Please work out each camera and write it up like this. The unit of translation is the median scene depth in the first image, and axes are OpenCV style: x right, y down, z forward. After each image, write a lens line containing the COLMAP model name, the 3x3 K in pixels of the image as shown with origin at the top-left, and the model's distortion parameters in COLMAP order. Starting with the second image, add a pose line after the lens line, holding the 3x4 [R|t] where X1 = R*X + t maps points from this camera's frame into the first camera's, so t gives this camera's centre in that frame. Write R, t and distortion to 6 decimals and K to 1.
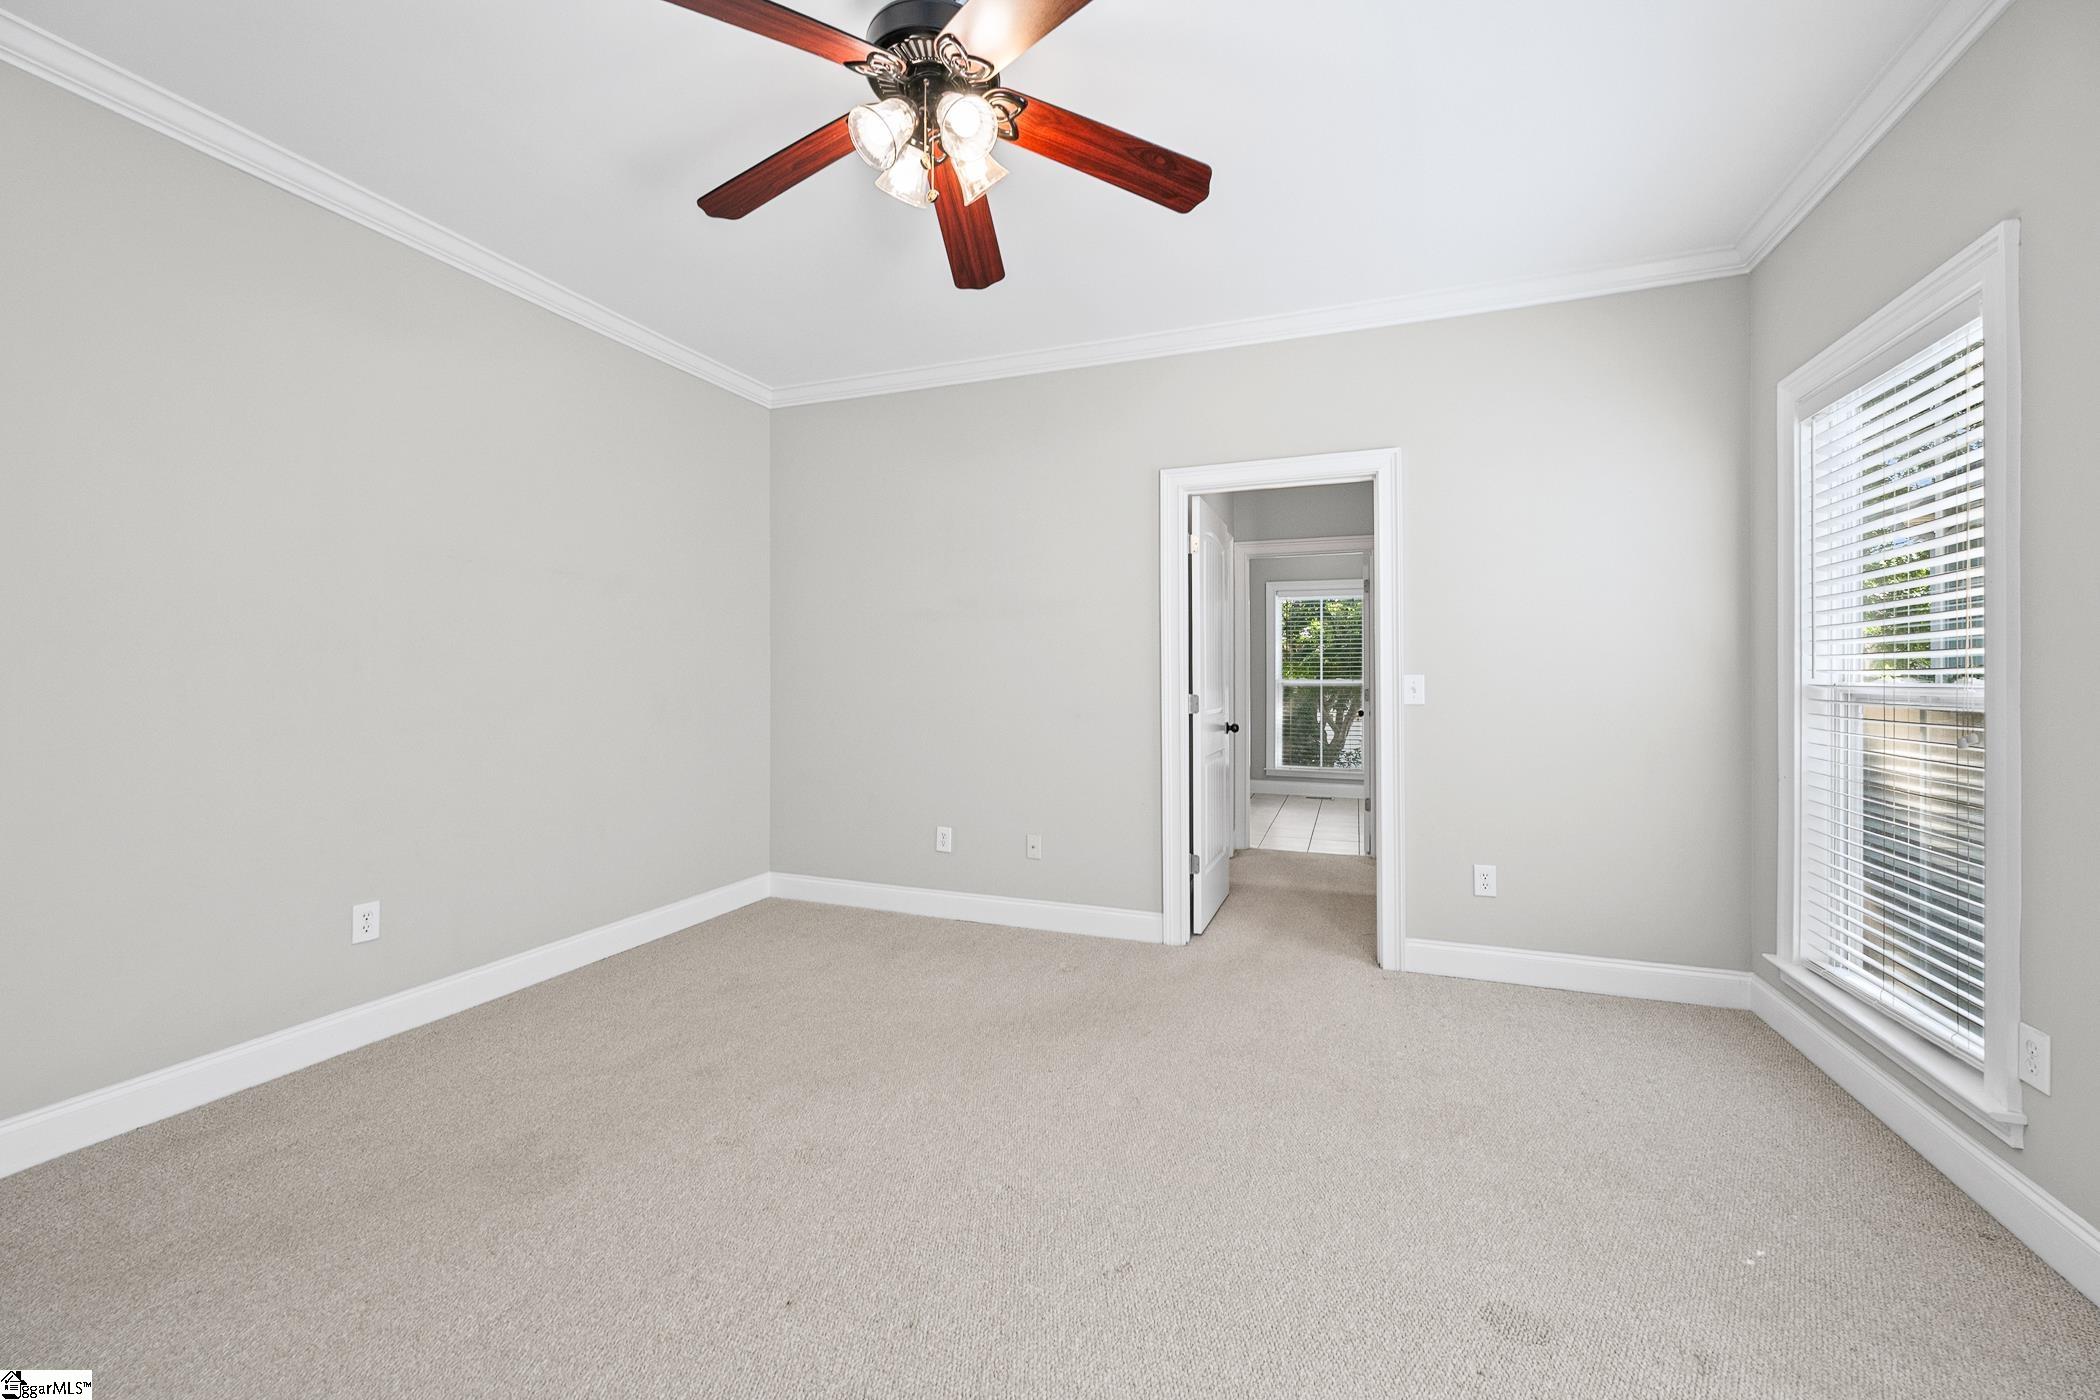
lens RADIAL K [[843.1, 0, 1053.3], [0, 843.1, 687.9], [0, 0, 1]] dist [-0.000573, 0.000925]
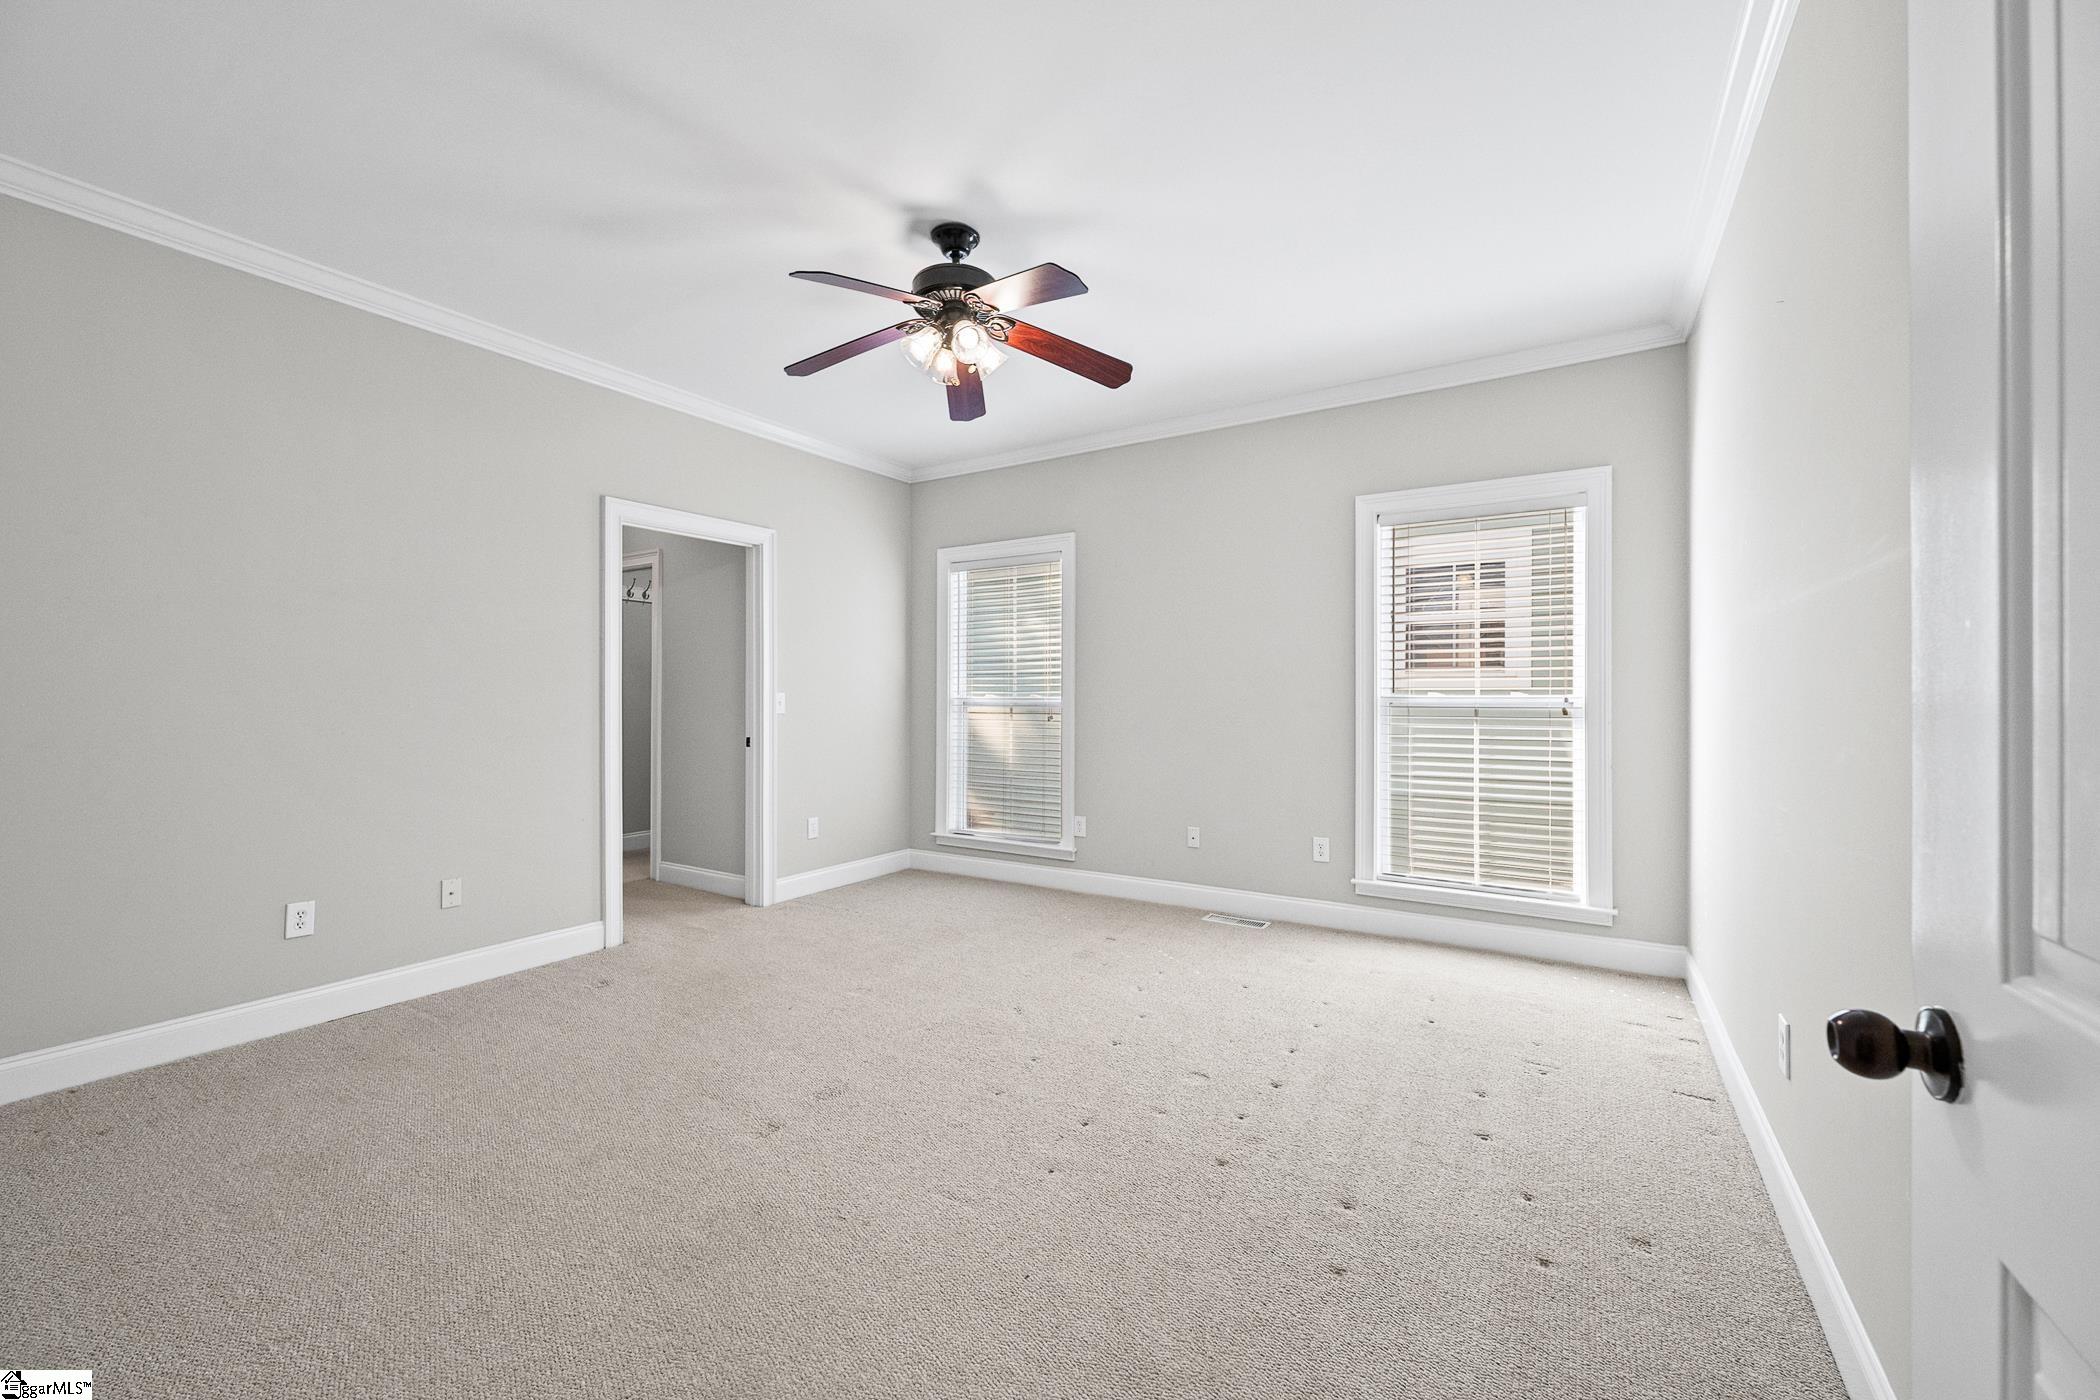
lens RADIAL K [[843.1, 0, 1052.7], [0, 843.1, 695.4], [0, 0, 1]] dist [-0.000573, 0.000925]
pose [[0.188278, -0.004740, 0.982104, -0.903279], [0.007855, 0.999964, 0.003320, -0.012350], [-0.982084, 0.007089, 0.188309, 0.287894]]
